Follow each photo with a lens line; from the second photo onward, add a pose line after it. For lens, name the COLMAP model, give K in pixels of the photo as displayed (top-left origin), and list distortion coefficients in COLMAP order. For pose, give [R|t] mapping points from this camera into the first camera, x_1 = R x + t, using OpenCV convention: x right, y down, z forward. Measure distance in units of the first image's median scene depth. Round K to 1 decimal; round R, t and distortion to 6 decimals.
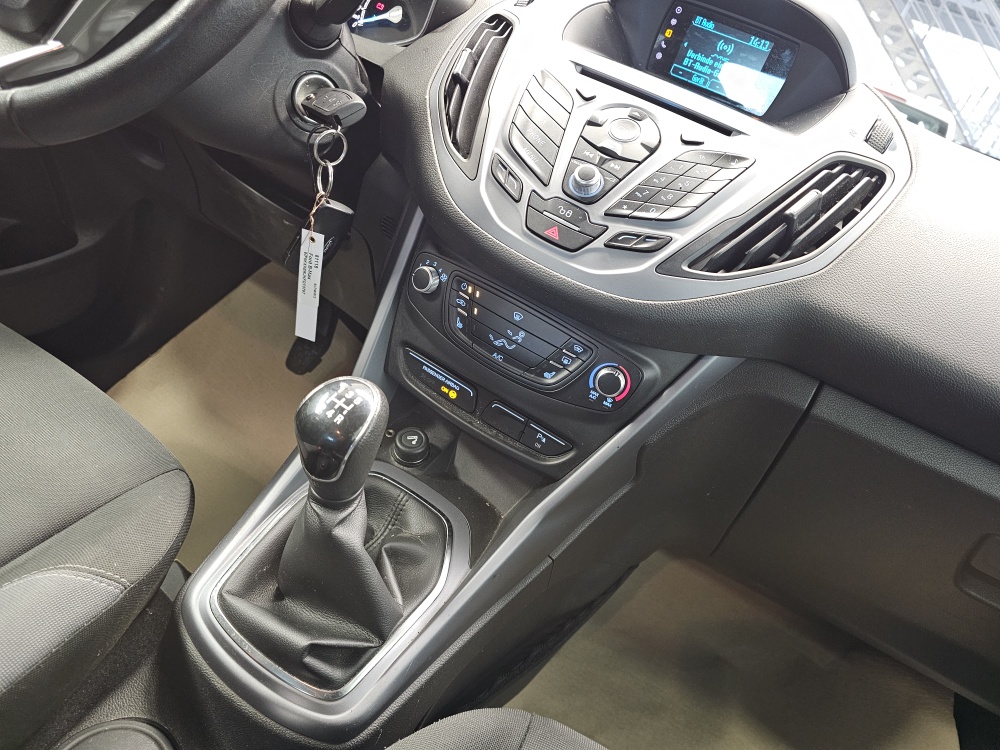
lens RADIAL K [[677.8, 0, 500.0], [0, 677.8, 375.0], [0, 0, 1]] dist [0.048410, -0.053114]
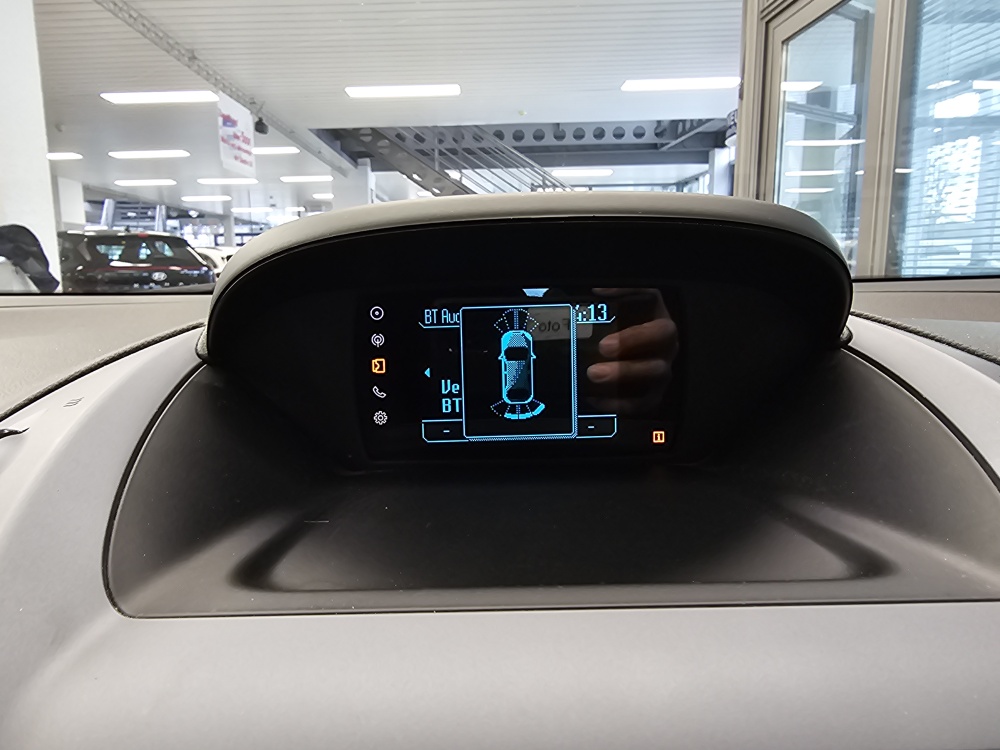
lens RADIAL K [[676.9, 0, 436.8], [0, 676.9, 376.7], [0, 0, 1]] dist [-0.001241, -0.001352]
pose [[0.829077, -0.417093, 0.372376, 0.151222], [0.500575, 0.850404, -0.161979, -0.513105], [-0.249110, 0.320695, 0.913837, 0.776174]]
